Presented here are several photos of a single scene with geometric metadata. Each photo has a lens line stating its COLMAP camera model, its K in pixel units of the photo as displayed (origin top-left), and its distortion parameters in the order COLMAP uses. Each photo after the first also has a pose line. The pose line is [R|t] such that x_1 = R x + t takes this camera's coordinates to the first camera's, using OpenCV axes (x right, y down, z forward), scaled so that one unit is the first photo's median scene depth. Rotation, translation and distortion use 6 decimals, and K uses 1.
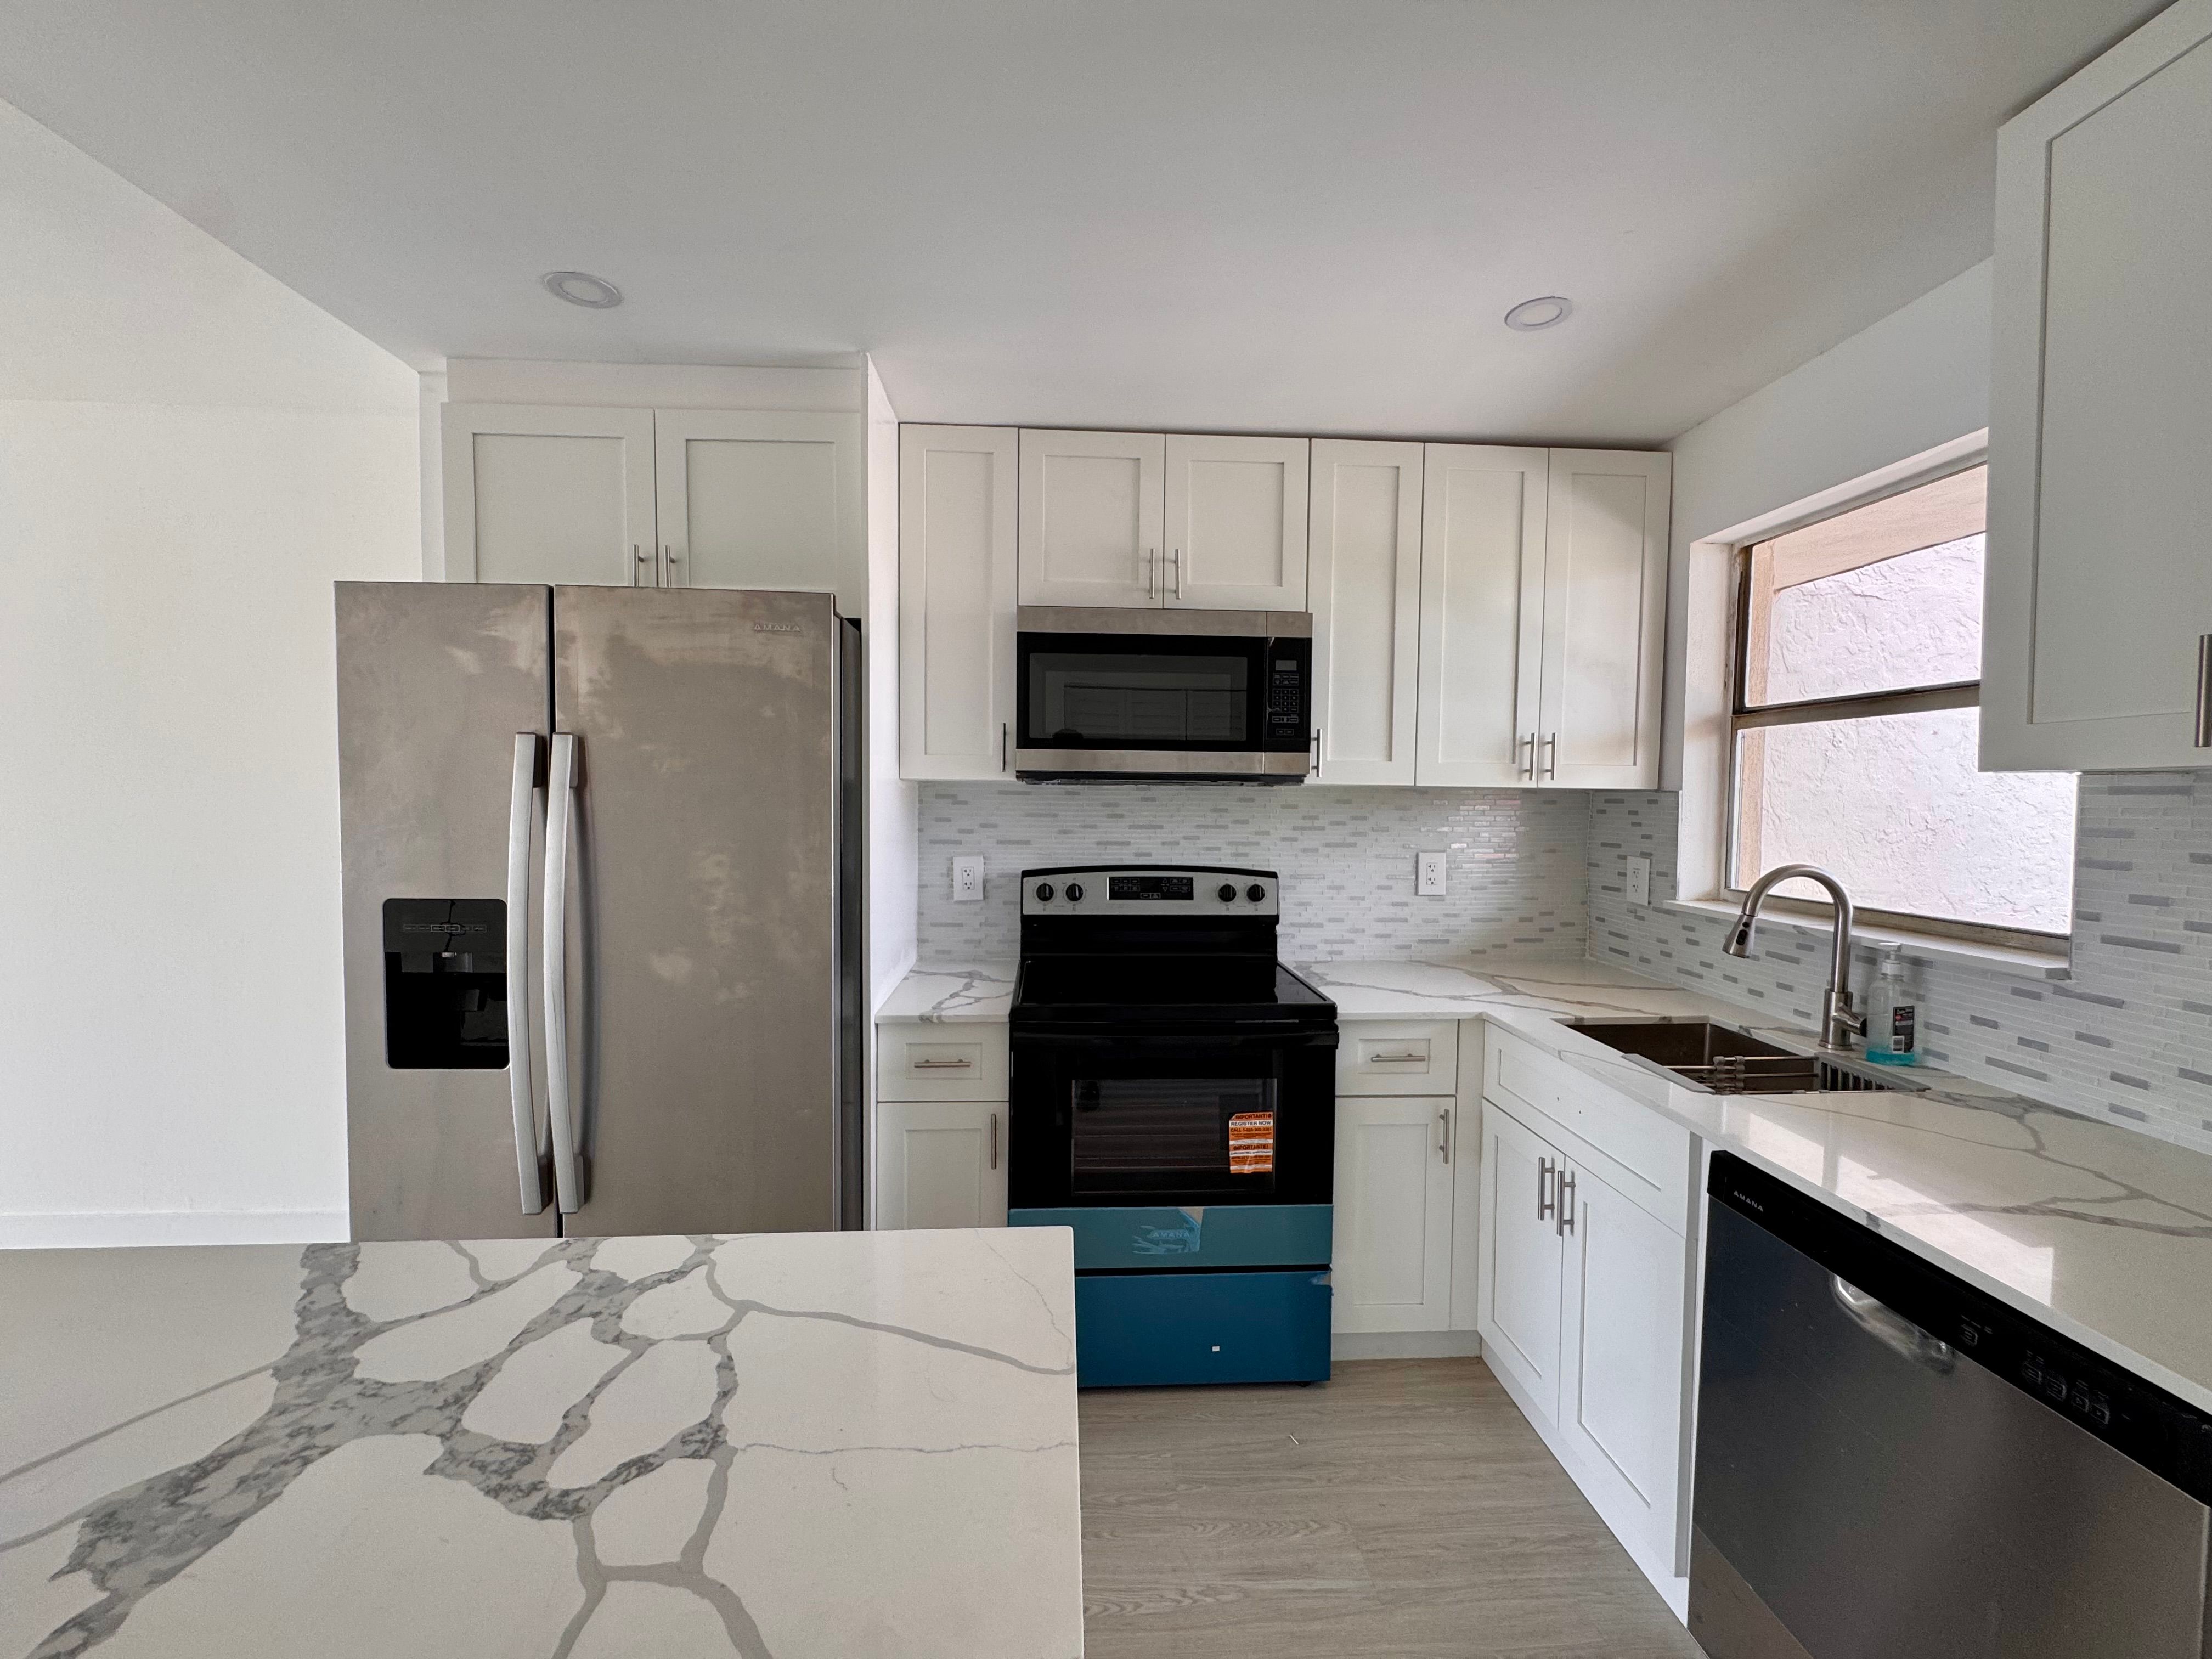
lens RADIAL K [[900.2, 0, 1105.4], [0, 900.2, 825.3], [0, 0, 1]] dist [-0.000669, -0.000234]
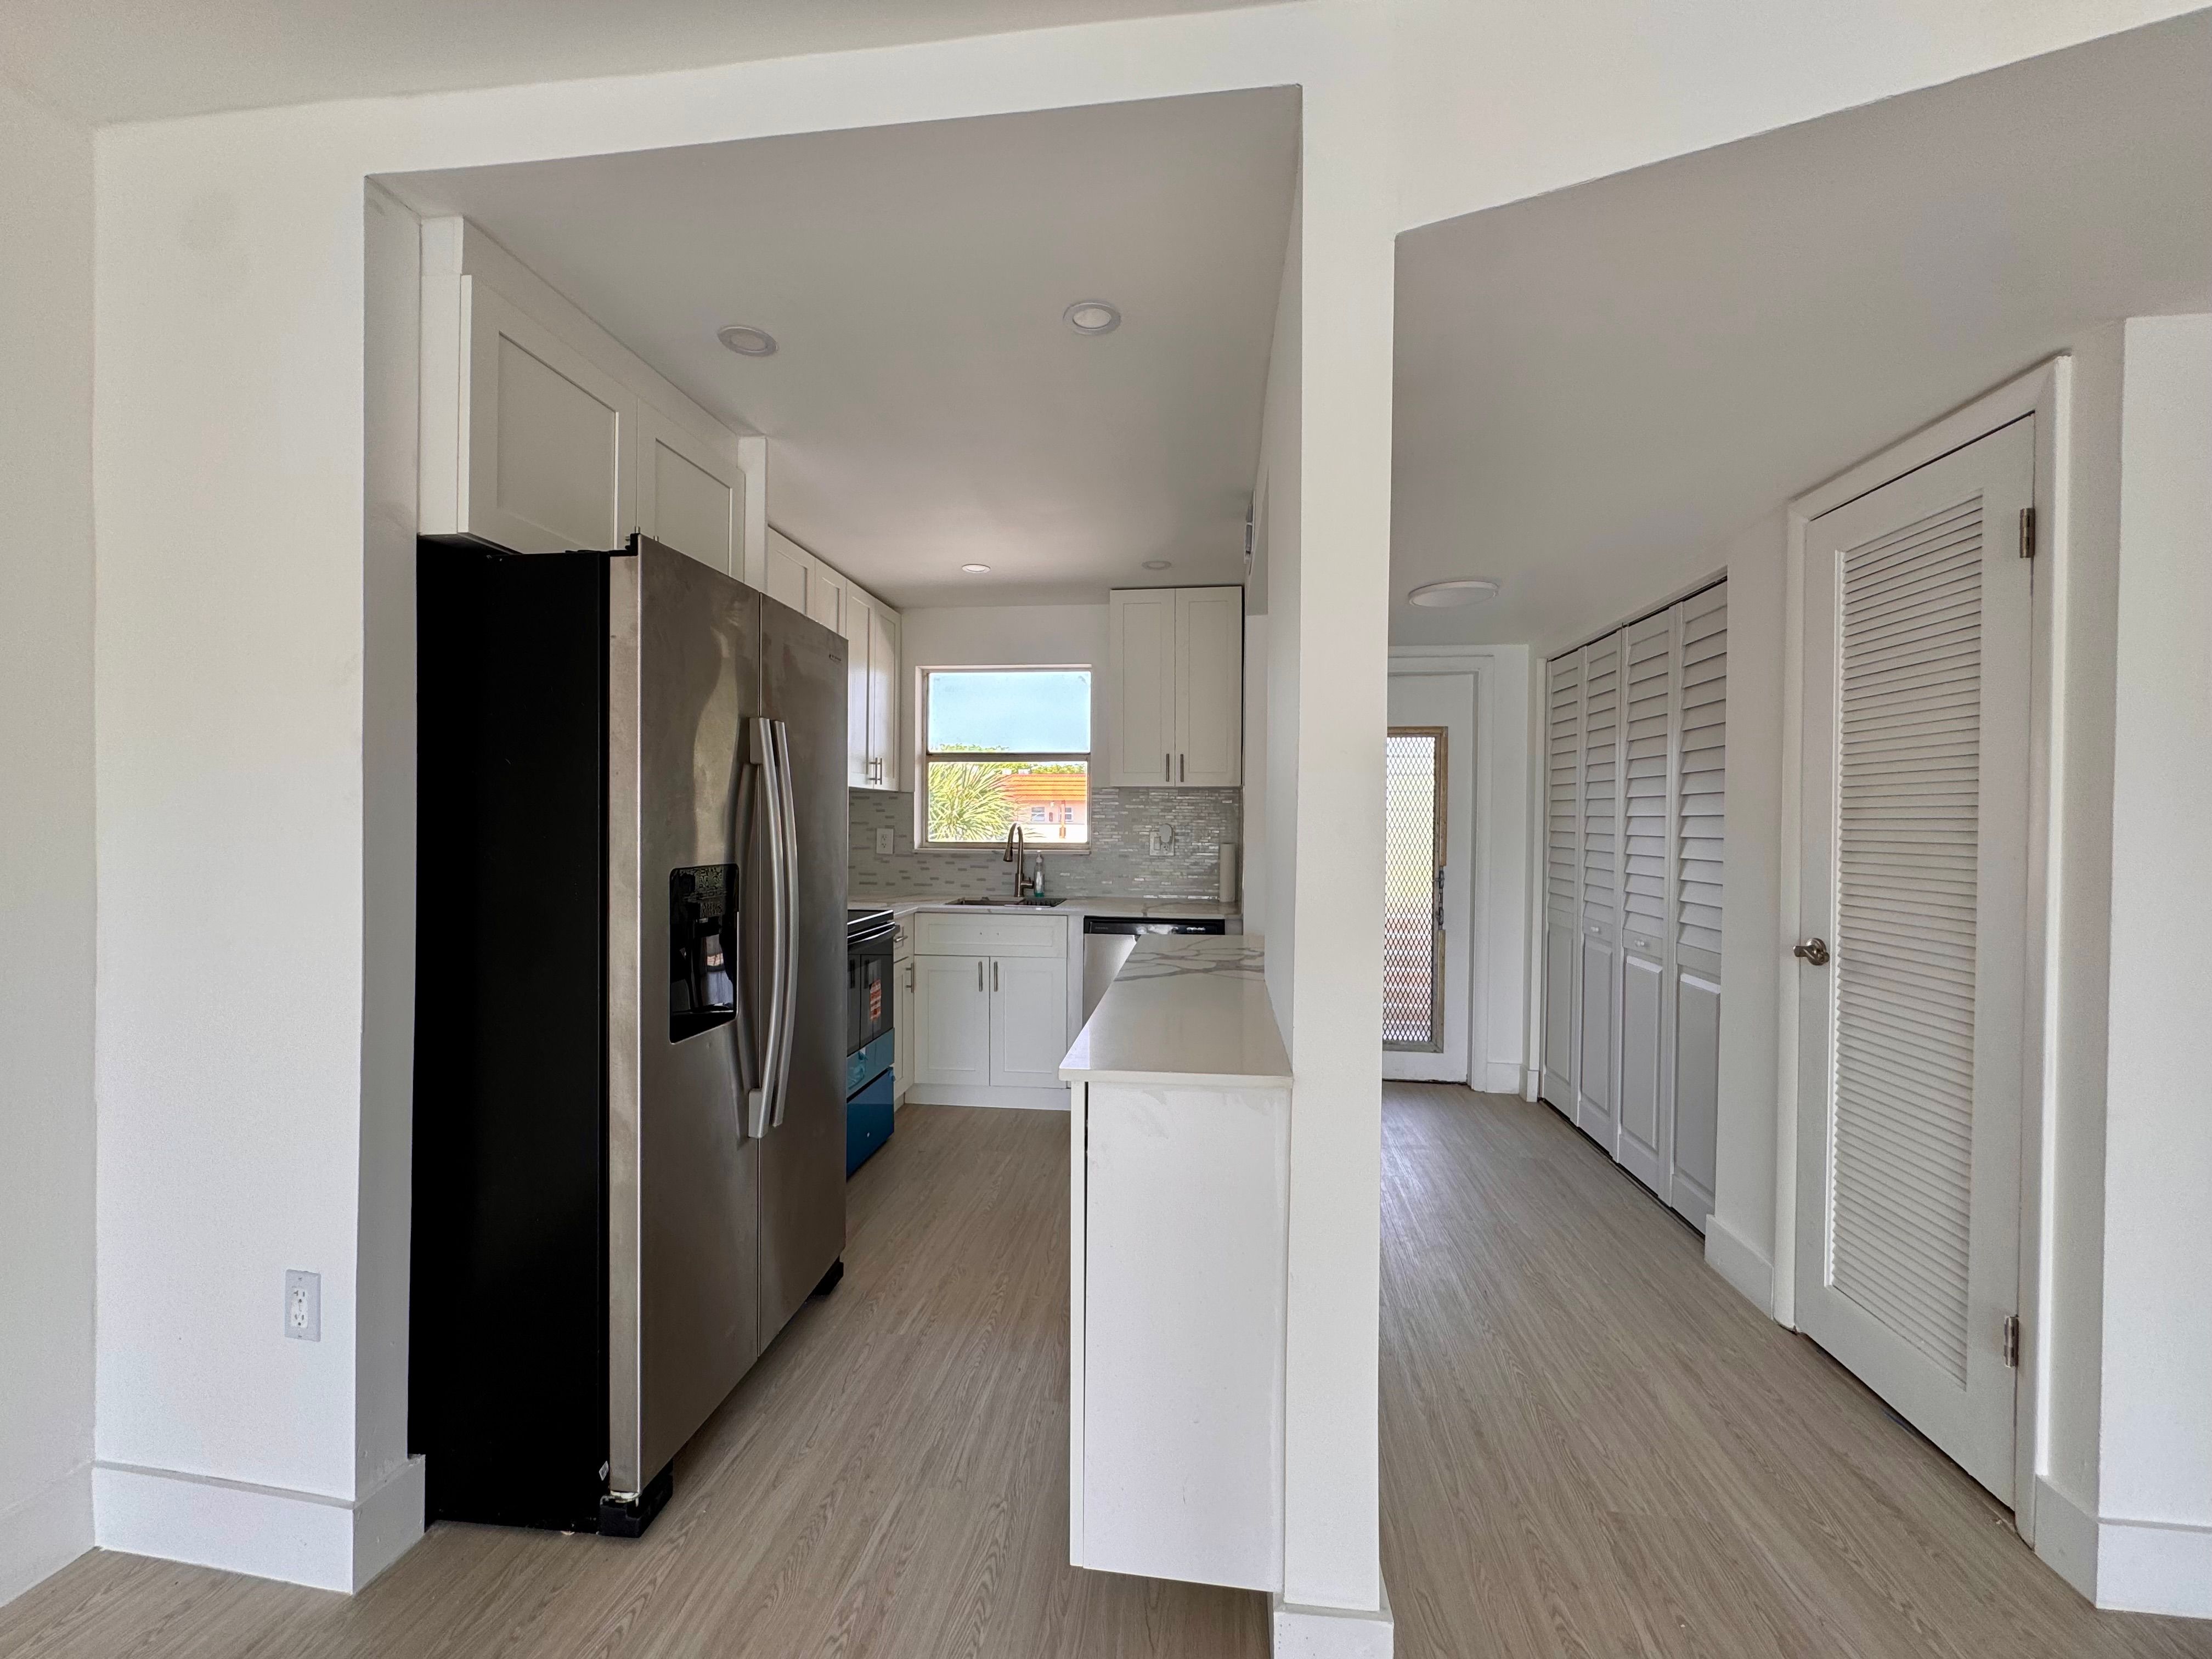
lens RADIAL K [[900.2, 0, 1104.9], [0, 900.2, 823.5], [0, 0, 1]] dist [-0.000669, -0.000234]
pose [[0.180105, -0.015531, 0.983525, -1.353625], [0.038568, 0.999218, 0.008716, 0.033327], [-0.982891, 0.036363, 0.180564, 0.289591]]
